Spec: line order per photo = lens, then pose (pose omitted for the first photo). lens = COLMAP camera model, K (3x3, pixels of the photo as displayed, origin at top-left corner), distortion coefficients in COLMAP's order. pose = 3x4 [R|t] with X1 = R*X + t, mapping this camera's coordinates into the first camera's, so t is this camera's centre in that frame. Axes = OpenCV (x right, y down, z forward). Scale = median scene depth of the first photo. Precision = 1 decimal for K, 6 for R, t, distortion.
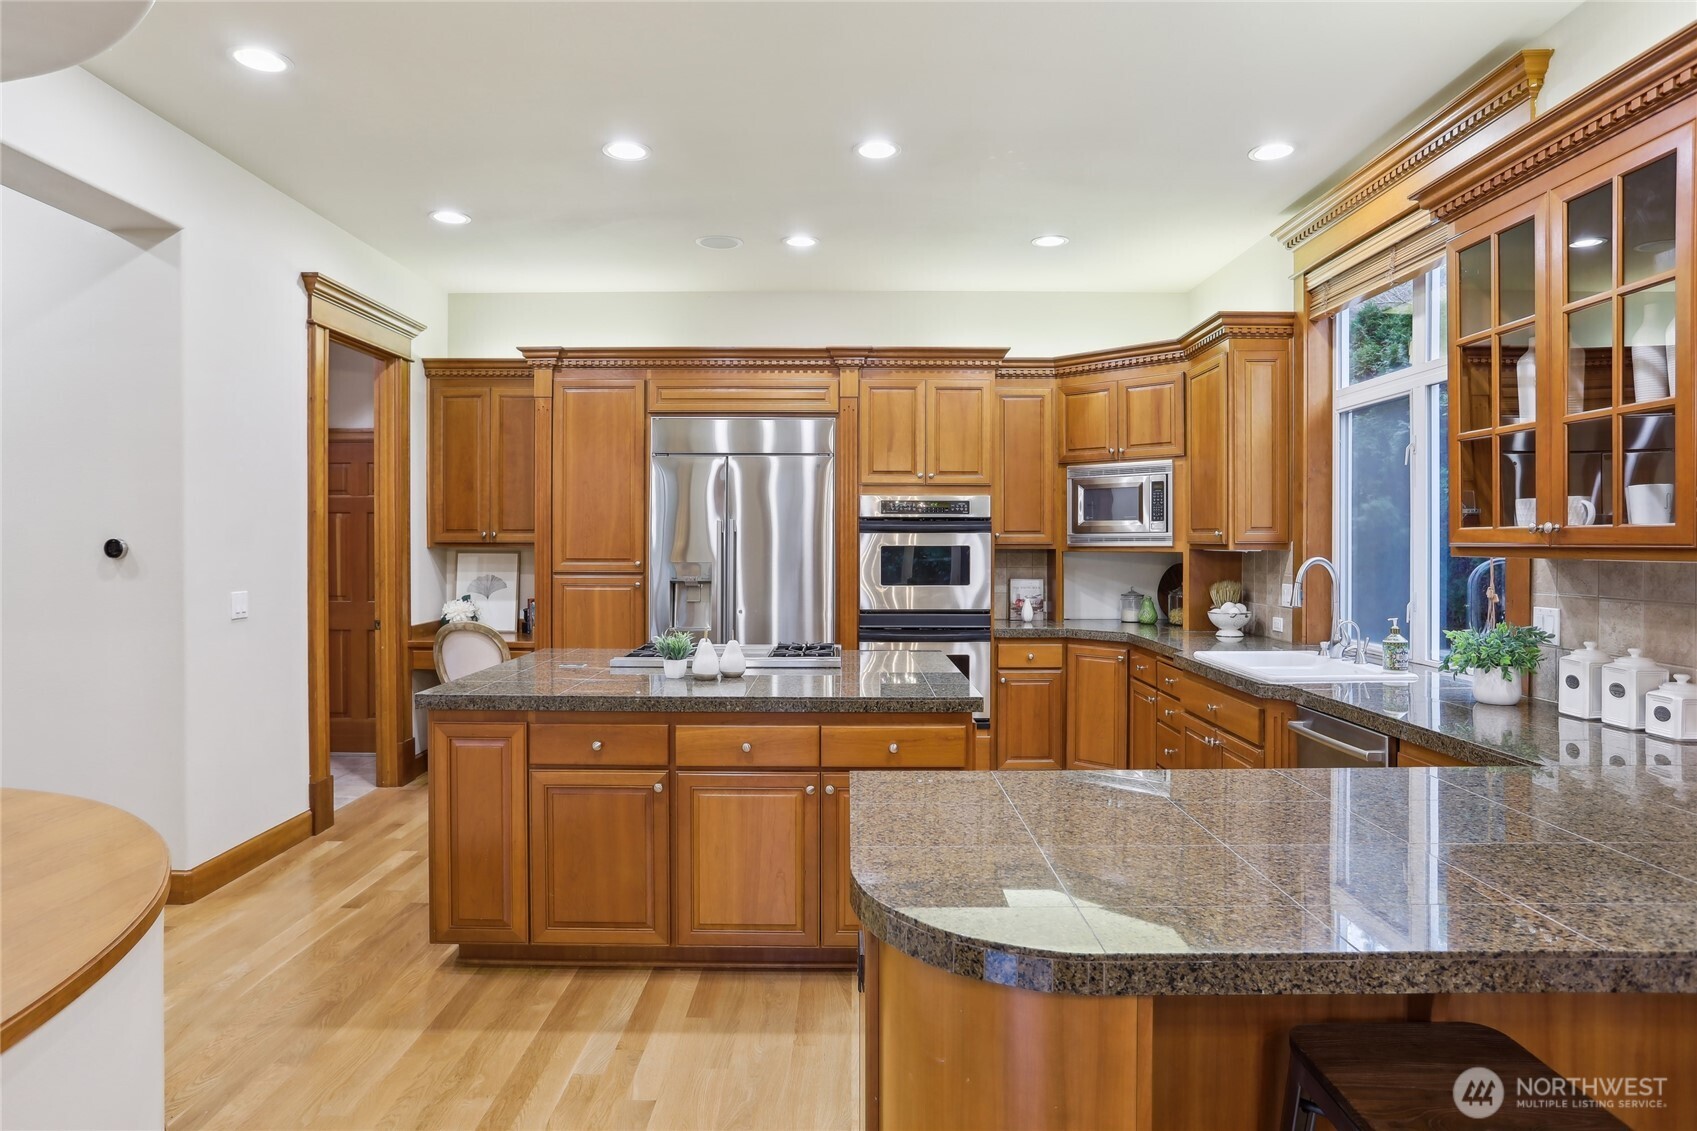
lens RADIAL K [[1010.6, 0, 846.0], [0, 1010.6, 543.2], [0, 0, 1]] dist [-0.039732, 0.001339]
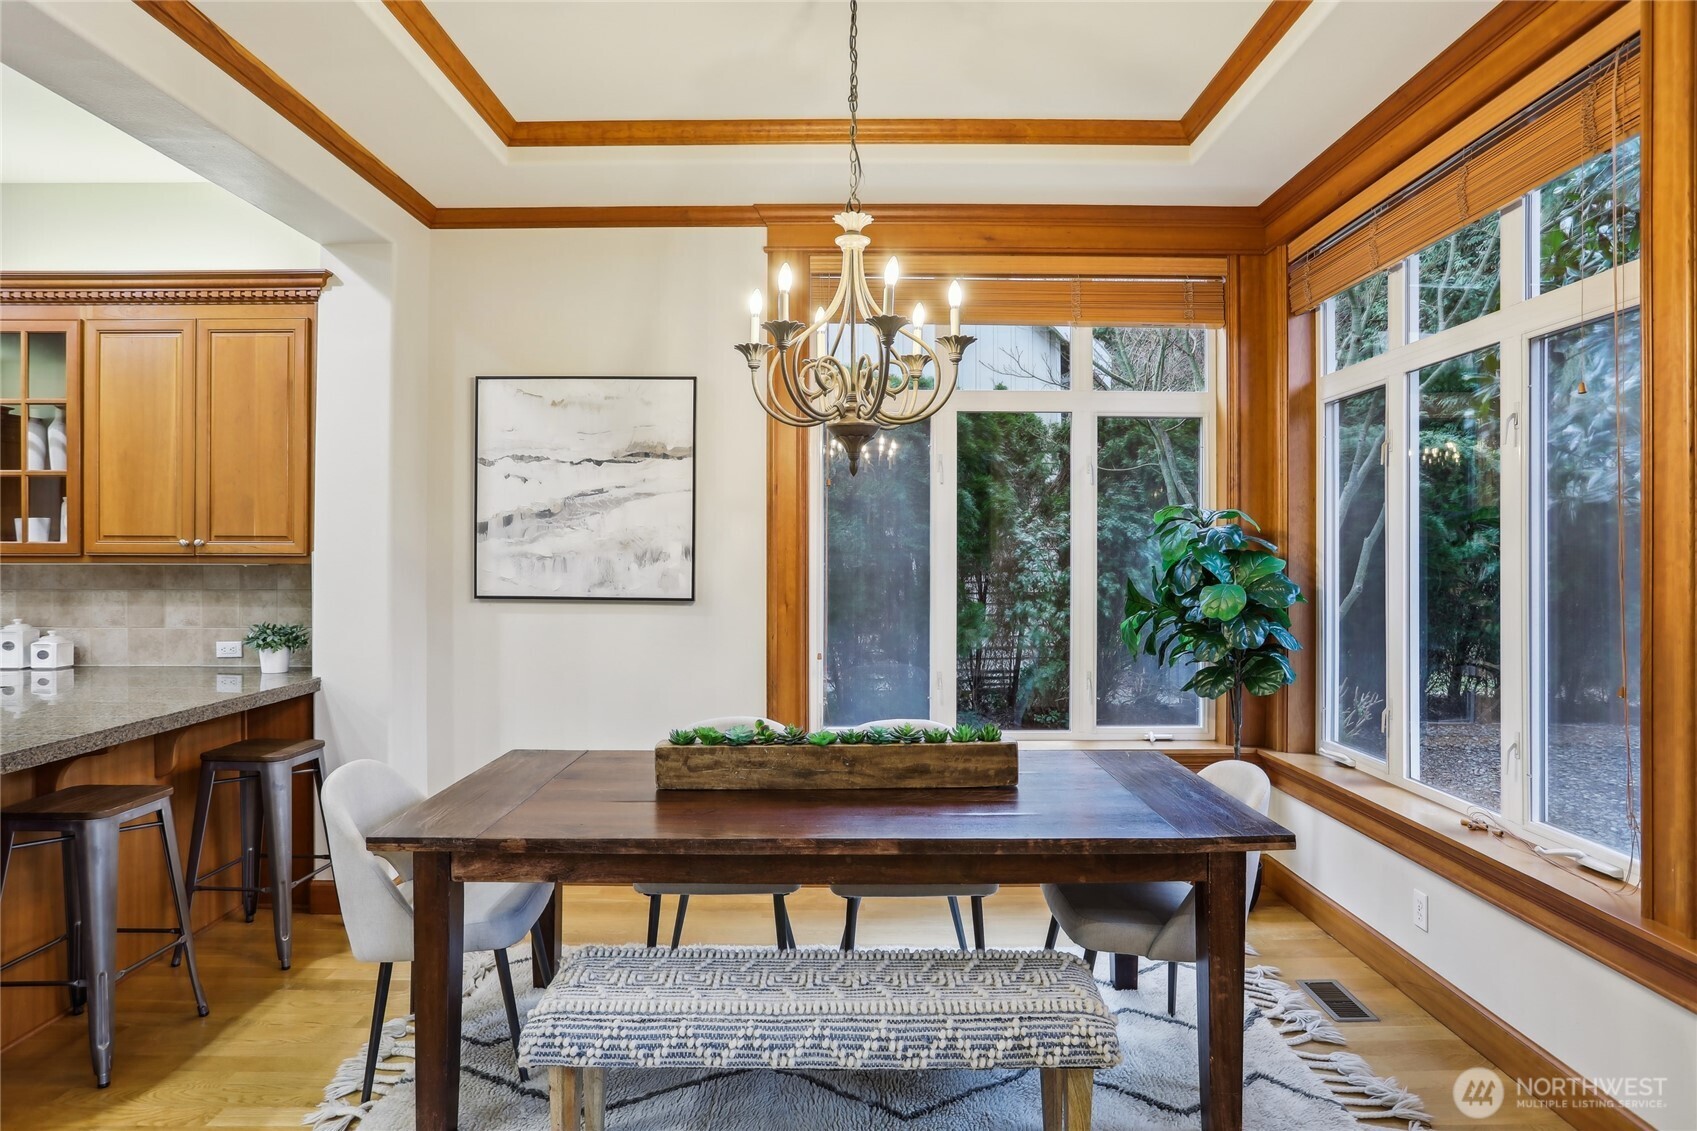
lens RADIAL K [[980.5, 0, 848.5], [0, 980.5, 565.5], [0, 0, 1]] dist [-0.083392, 0.064529]
pose [[-0.001641, -0.015660, 0.999876, -0.339849], [-0.000187, 0.999877, 0.015660, -0.001959], [-0.999999, -0.000161, -0.001644, -0.158482]]
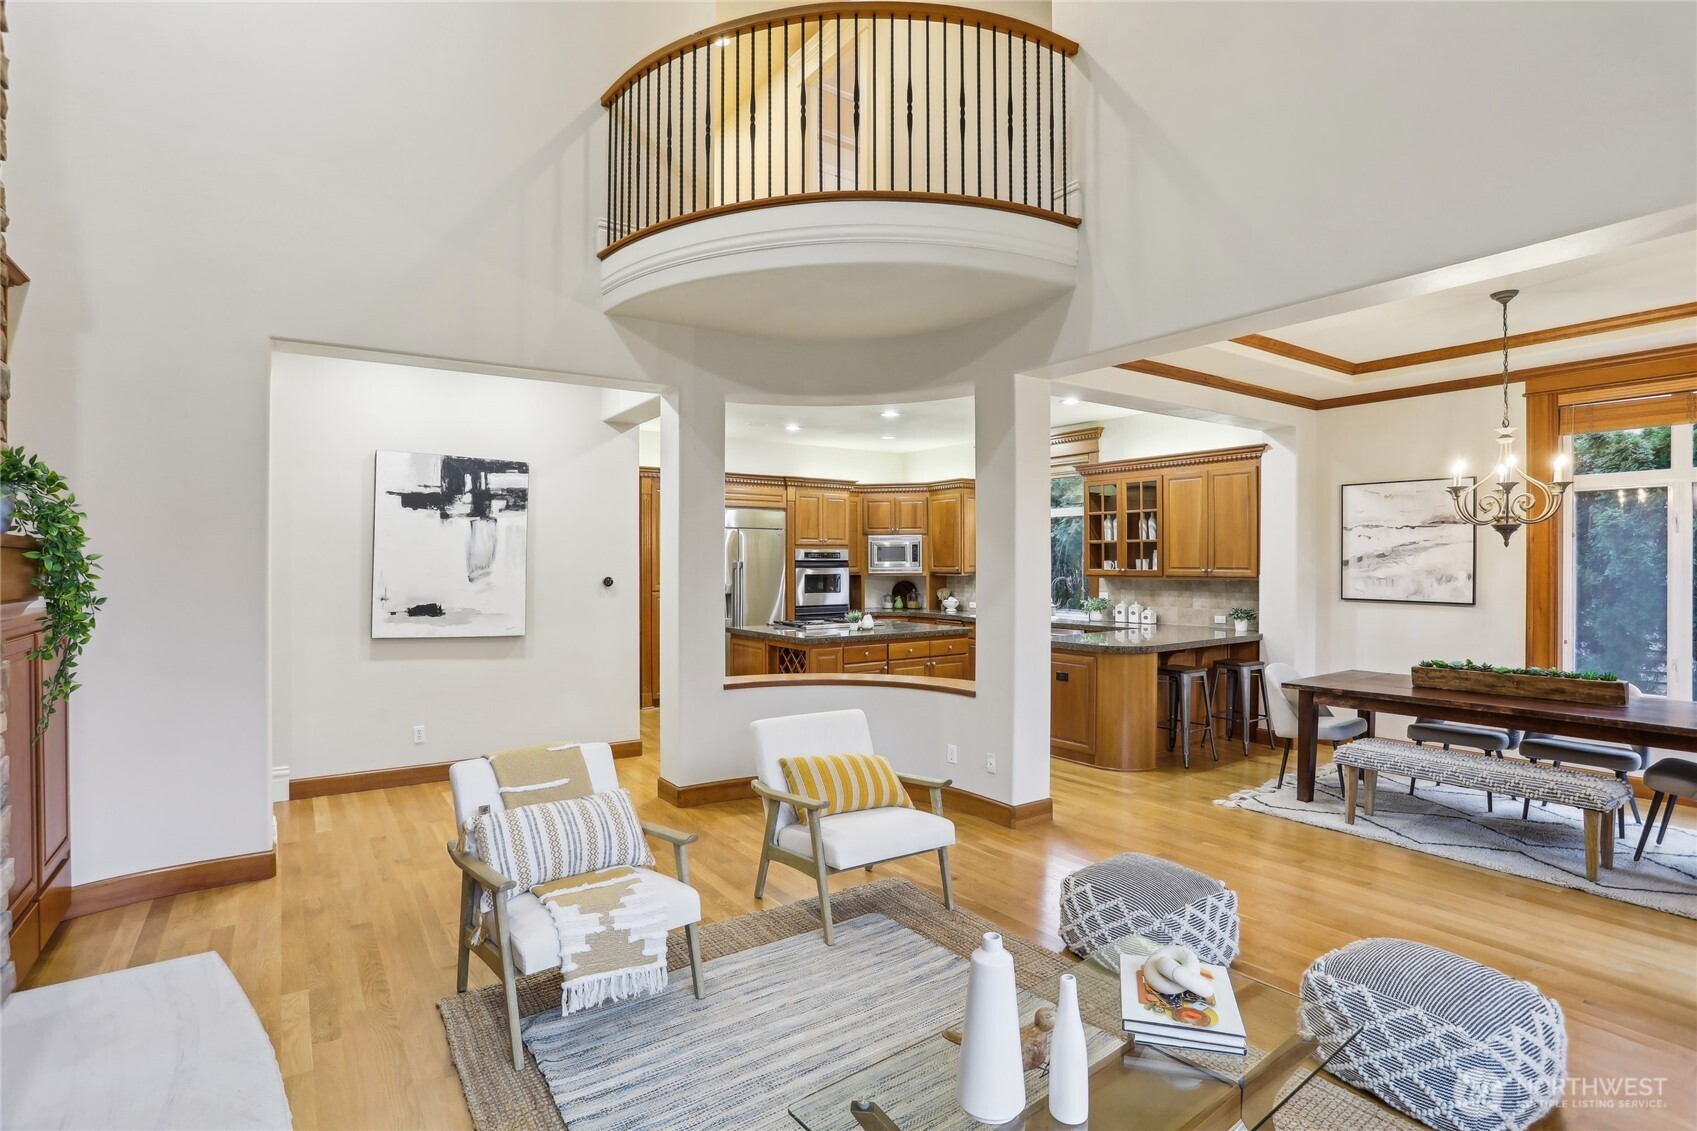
lens RADIAL K [[831.2, 0, 841.0], [0, 831.2, 559.5], [0, 0, 1]] dist [-0.073935, 0.033965]
pose [[0.822281, -0.000545, 0.569082, -0.866619], [0.003012, 0.999990, -0.003393, -0.021497], [-0.569074, 0.004504, 0.822274, -0.428051]]
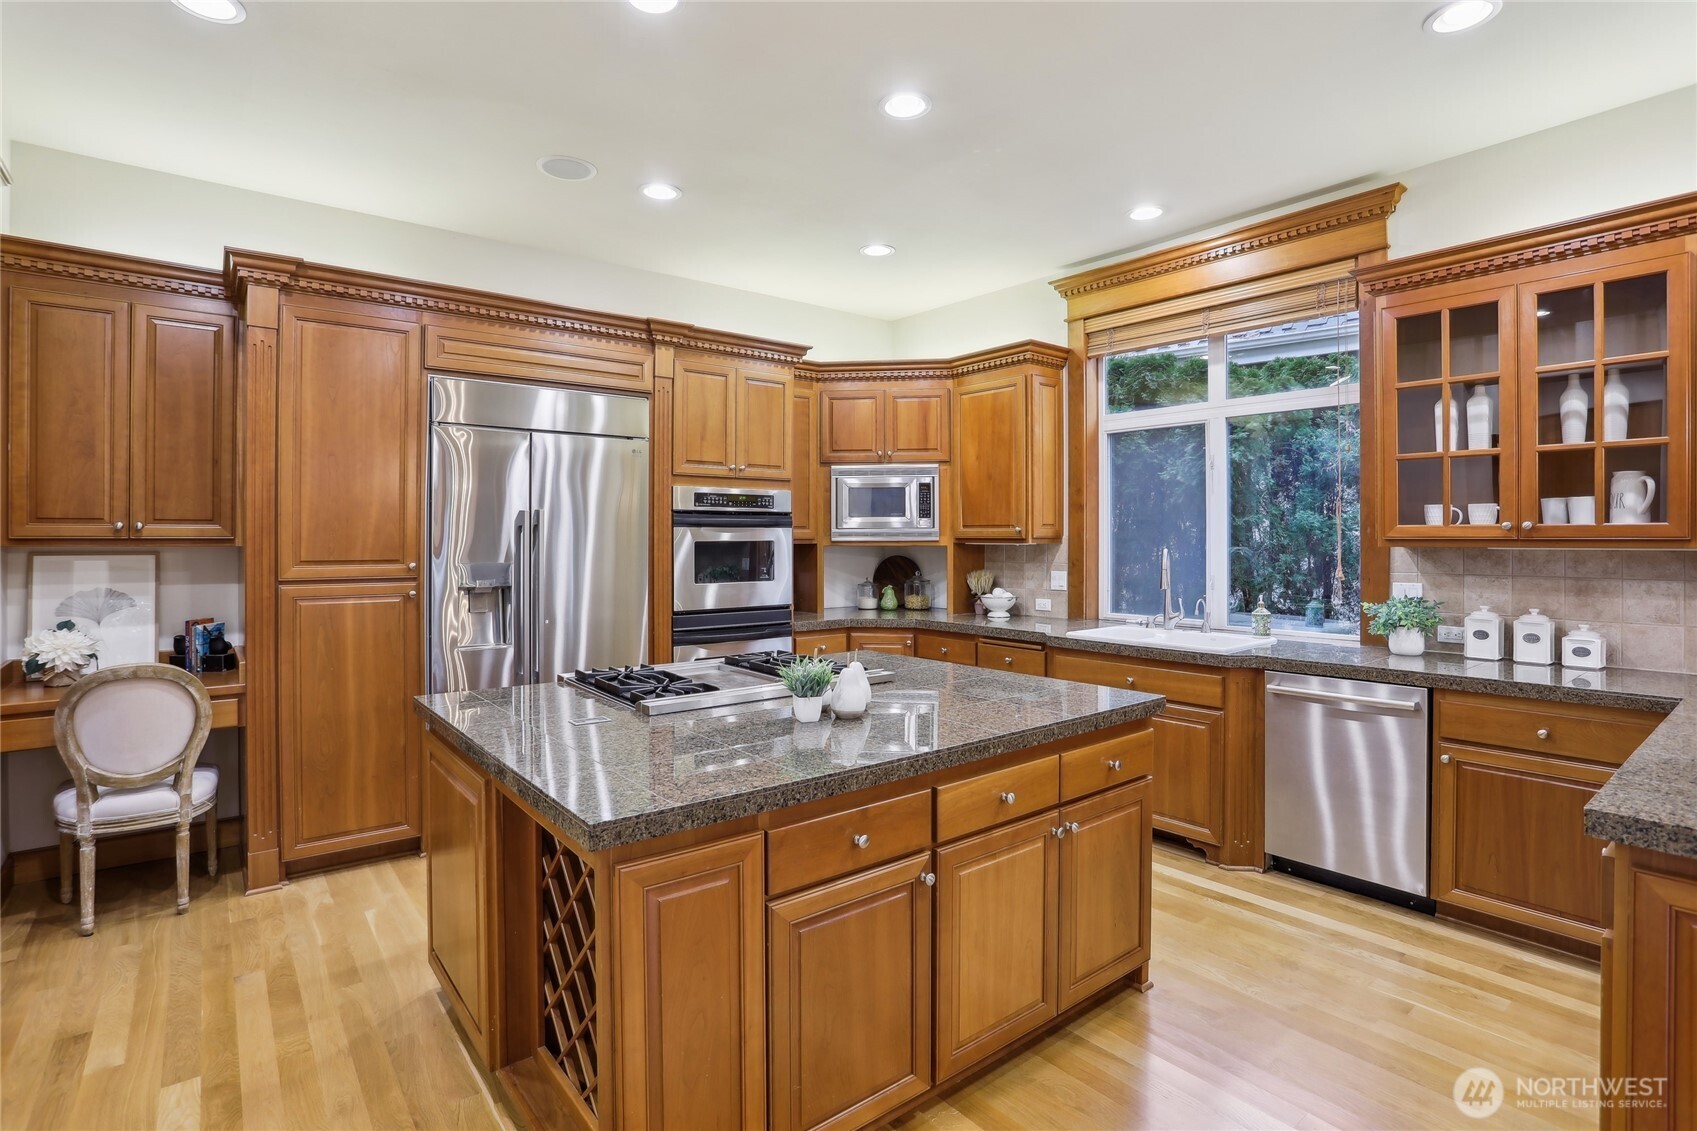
lens RADIAL K [[832.3, 0, 841.4], [0, 832.3, 536.2], [0, 0, 1]] dist [-0.076606, 0.032189]
pose [[0.782408, -0.000660, 0.622766, -0.334824], [0.002292, 0.999996, -0.001820, -0.000357], [-0.622762, 0.002852, 0.782406, 0.322466]]
